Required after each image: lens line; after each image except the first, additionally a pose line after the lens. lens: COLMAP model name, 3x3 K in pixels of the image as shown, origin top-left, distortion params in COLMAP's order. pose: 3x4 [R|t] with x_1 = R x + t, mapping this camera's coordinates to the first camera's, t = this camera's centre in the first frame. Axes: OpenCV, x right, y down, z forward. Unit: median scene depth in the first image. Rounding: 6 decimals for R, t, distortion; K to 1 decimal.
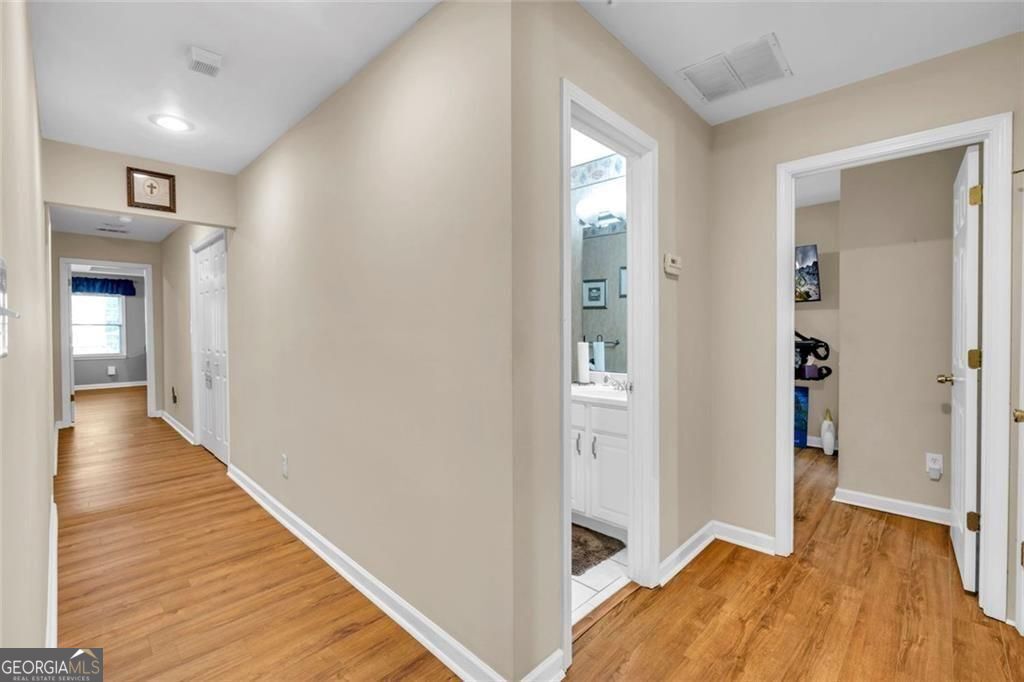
lens RADIAL K [[433.4, 0, 504.8], [0, 433.4, 341.0], [0, 0, 1]] dist [0.001622, 0.000310]
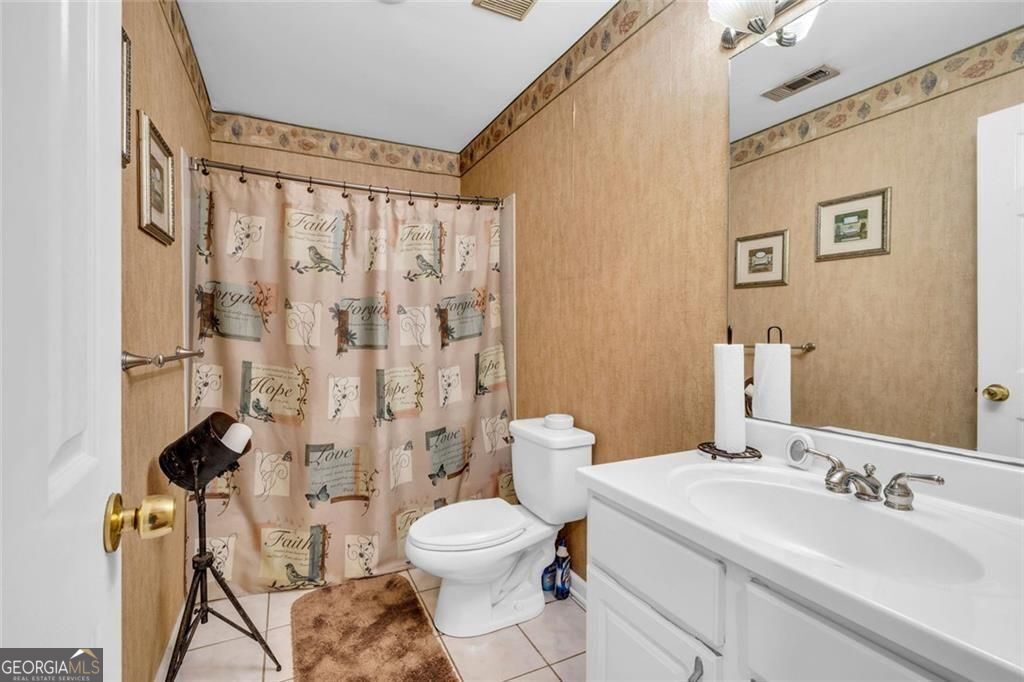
lens RADIAL K [[433.4, 0, 504.4], [0, 433.4, 340.8], [0, 0, 1]] dist [0.001622, 0.000310]
pose [[0.946503, 0.008923, -0.322572, 0.113207], [-0.011989, 0.999900, -0.007520, 0.005479], [0.322472, 0.010985, 0.946515, 0.548355]]
